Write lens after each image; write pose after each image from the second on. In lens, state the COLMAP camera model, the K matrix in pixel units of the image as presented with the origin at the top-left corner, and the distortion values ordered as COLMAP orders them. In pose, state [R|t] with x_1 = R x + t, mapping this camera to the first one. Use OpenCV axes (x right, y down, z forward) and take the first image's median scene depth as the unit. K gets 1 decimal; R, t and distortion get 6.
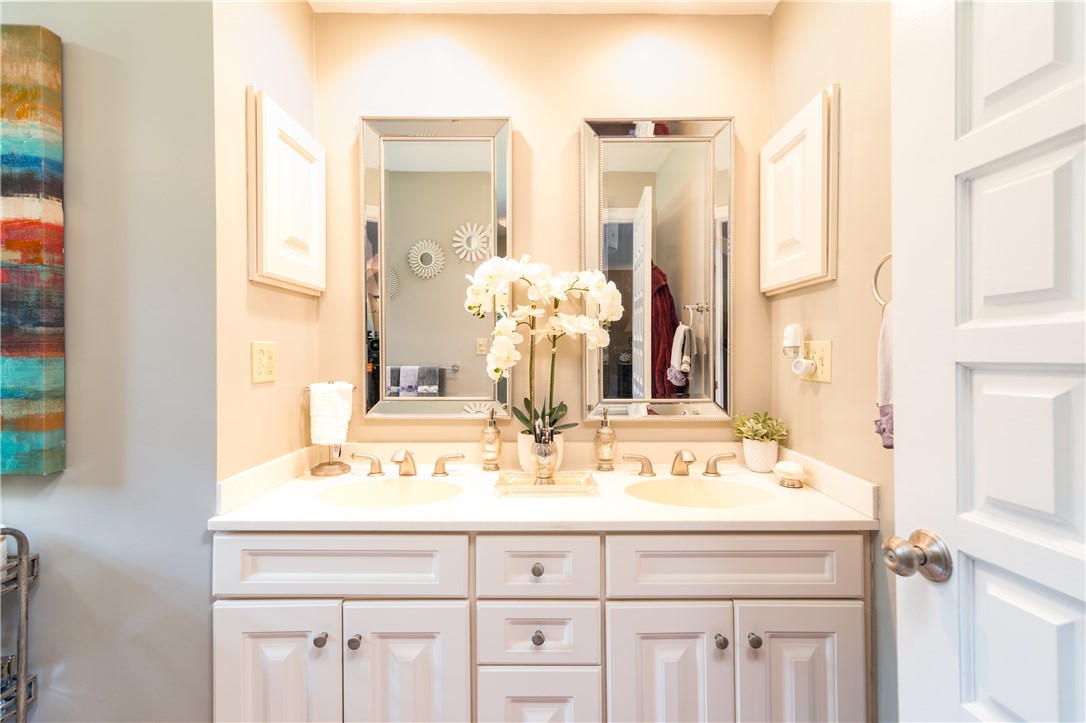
lens RADIAL K [[492.3, 0, 544.1], [0, 492.3, 356.6], [0, 0, 1]] dist [0.001391, 0.000214]
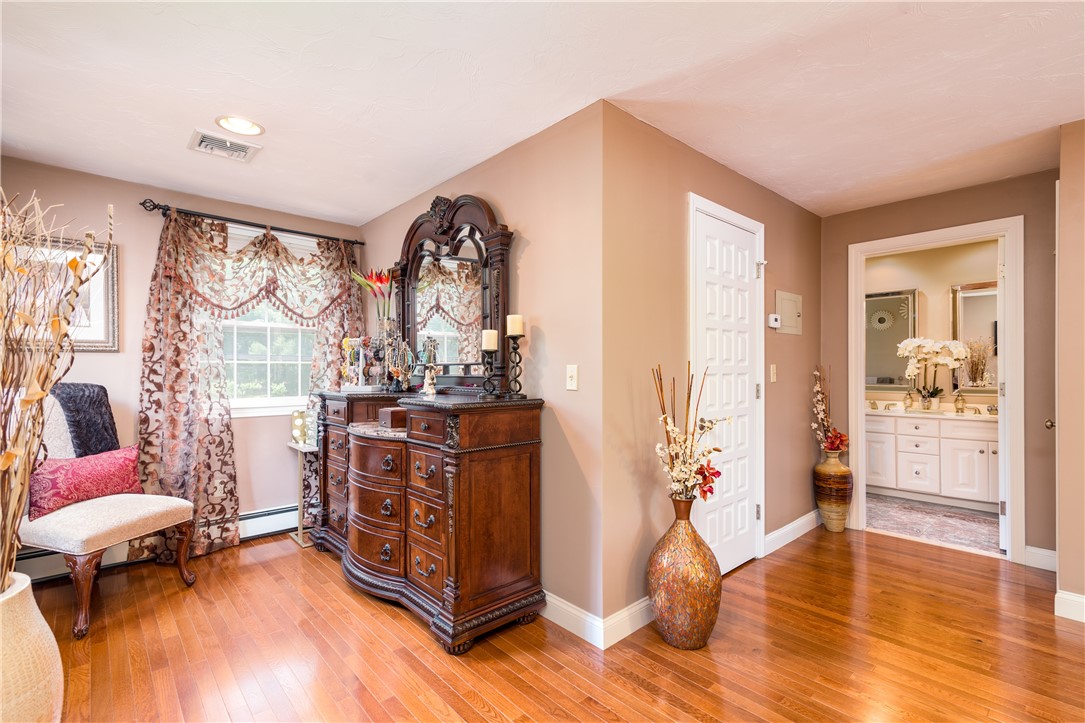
lens RADIAL K [[502.8, 0, 538.9], [0, 502.8, 375.5], [0, 0, 1]] dist [0.003449, 0.000376]
pose [[0.661136, 0.005862, -0.750243, 0.716516], [0.002359, 0.999948, 0.009892, -0.008548], [0.750262, -0.008310, 0.661088, -2.762925]]
